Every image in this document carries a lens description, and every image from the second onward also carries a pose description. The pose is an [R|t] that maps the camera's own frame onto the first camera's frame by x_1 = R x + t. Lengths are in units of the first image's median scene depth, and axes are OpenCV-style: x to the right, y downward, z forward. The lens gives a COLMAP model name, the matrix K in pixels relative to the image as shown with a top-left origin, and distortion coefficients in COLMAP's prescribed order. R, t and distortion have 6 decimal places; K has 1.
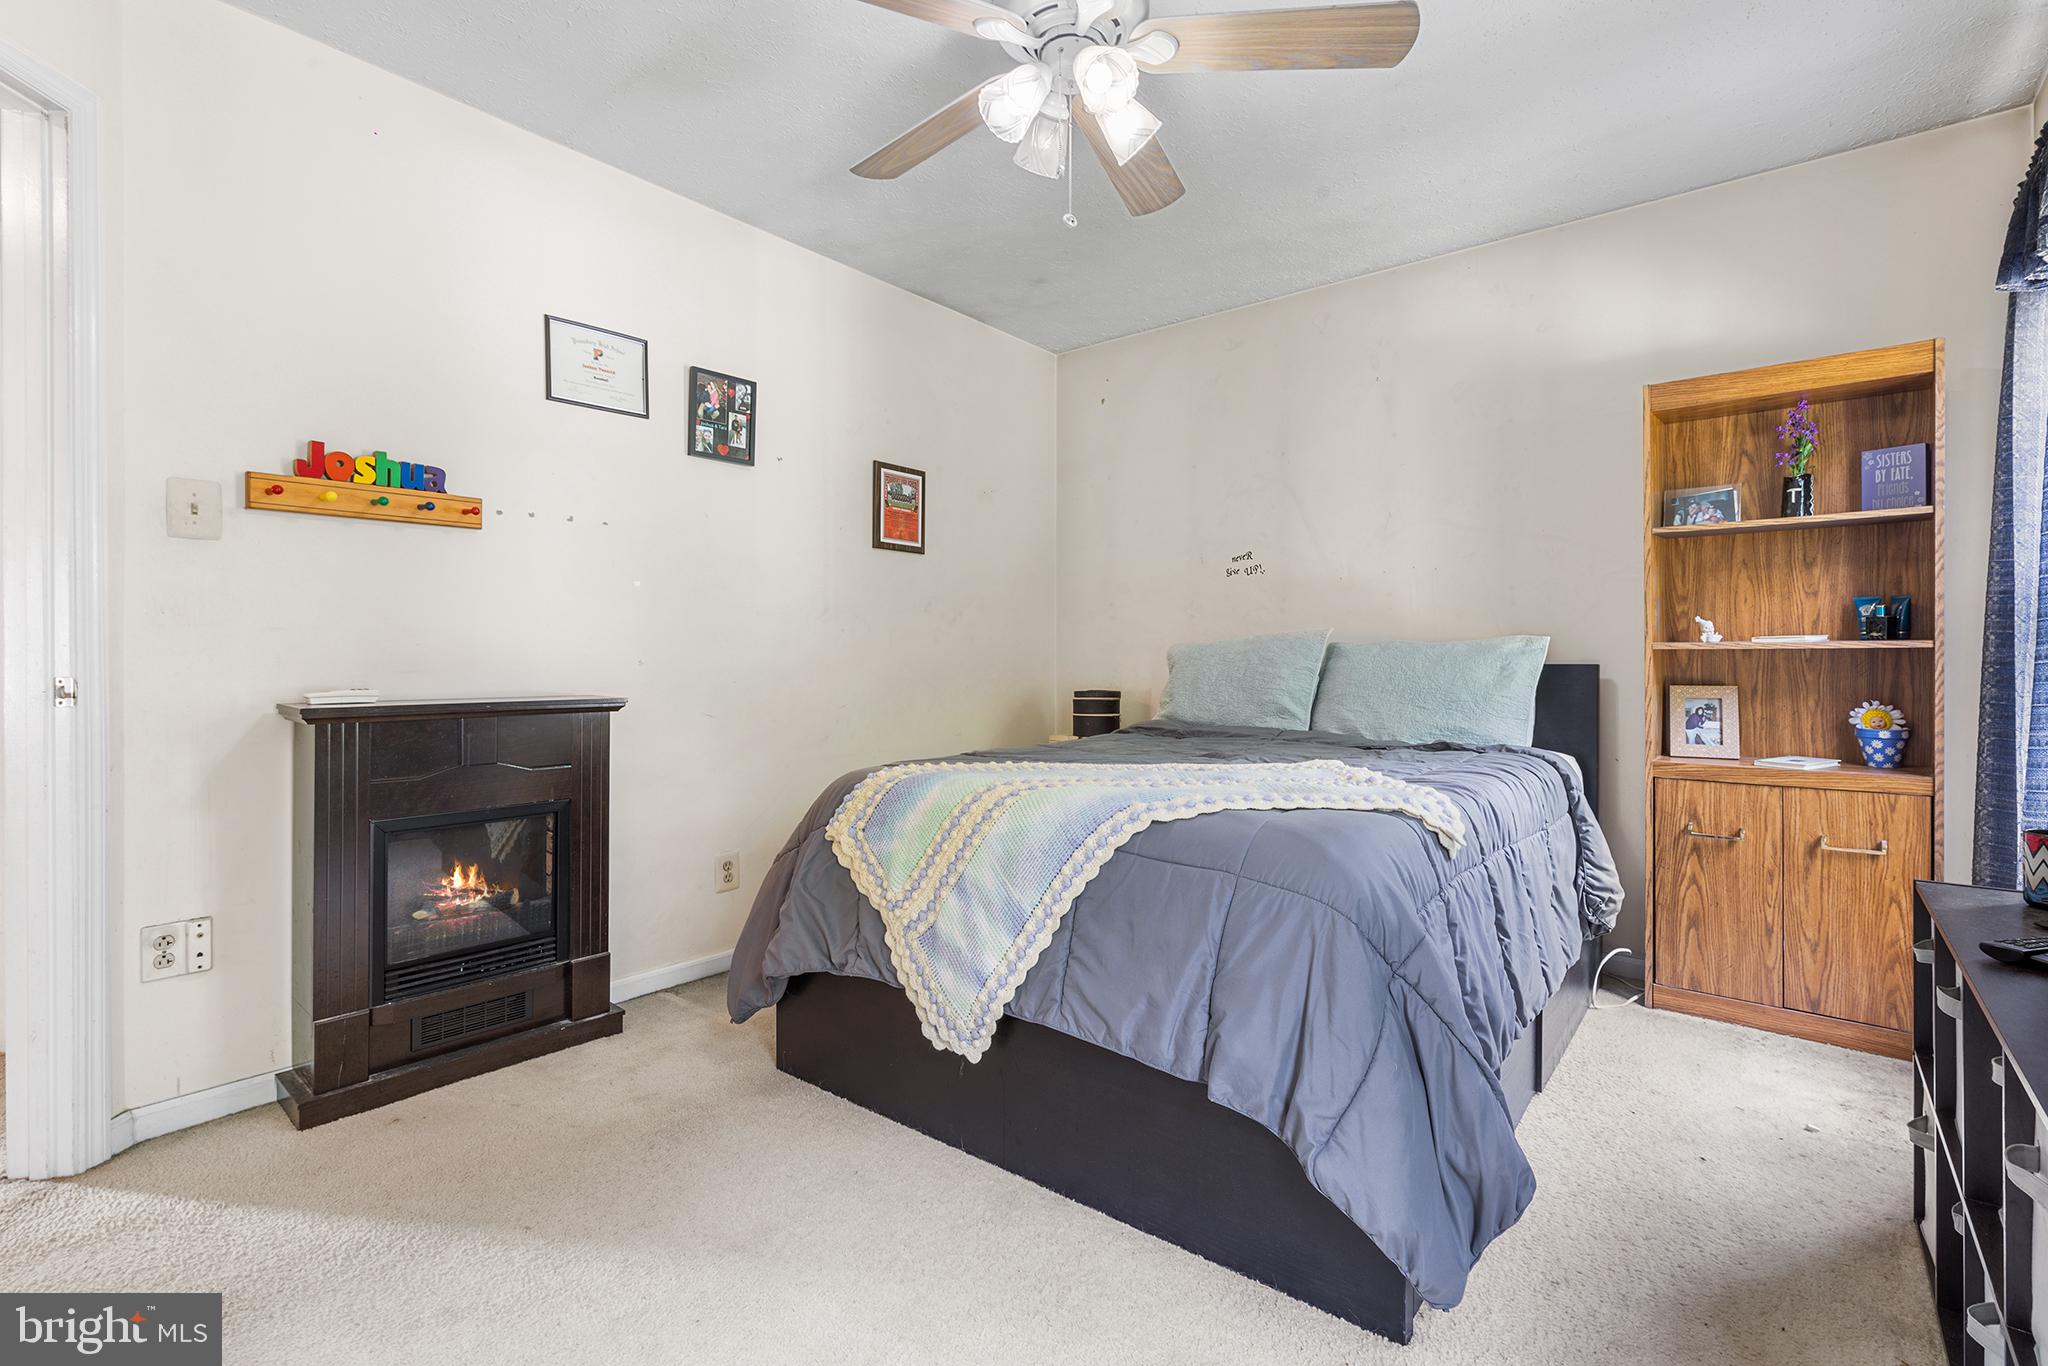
lens RADIAL K [[940.5, 0, 1015.9], [0, 940.5, 668.2], [0, 0, 1]] dist [0.007996, -0.001470]
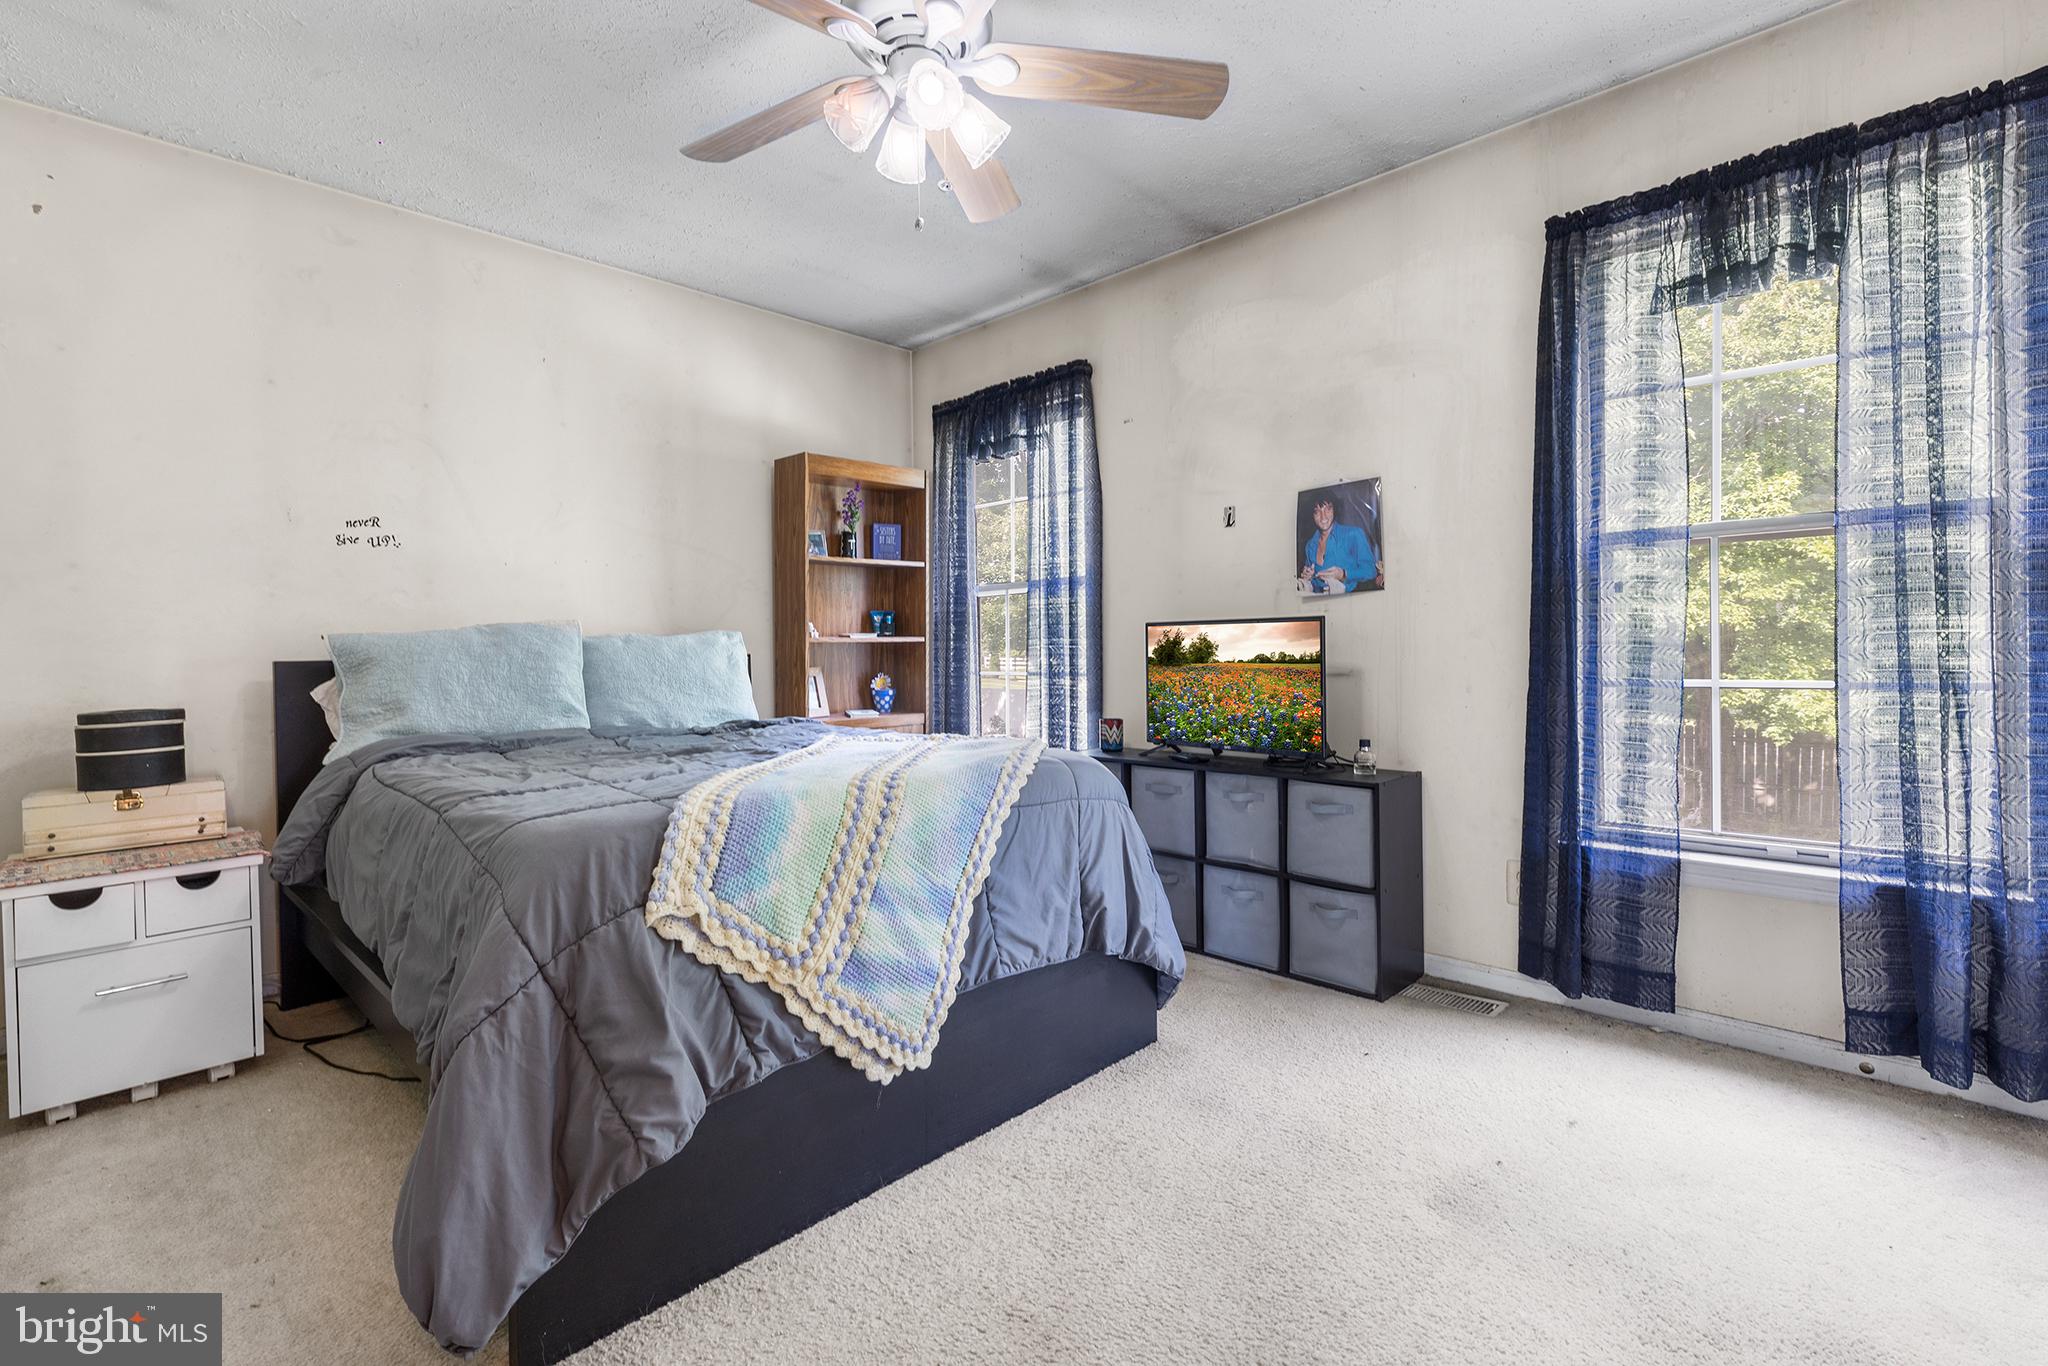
lens RADIAL K [[923.0, 0, 1029.3], [0, 923.0, 677.4], [0, 0, 1]] dist [0.001876, -0.000021]
pose [[0.091755, -0.031445, 0.995285, -0.887349], [0.025053, 0.999258, 0.029261, -0.000056], [-0.995466, 0.022250, 0.092475, 0.747085]]
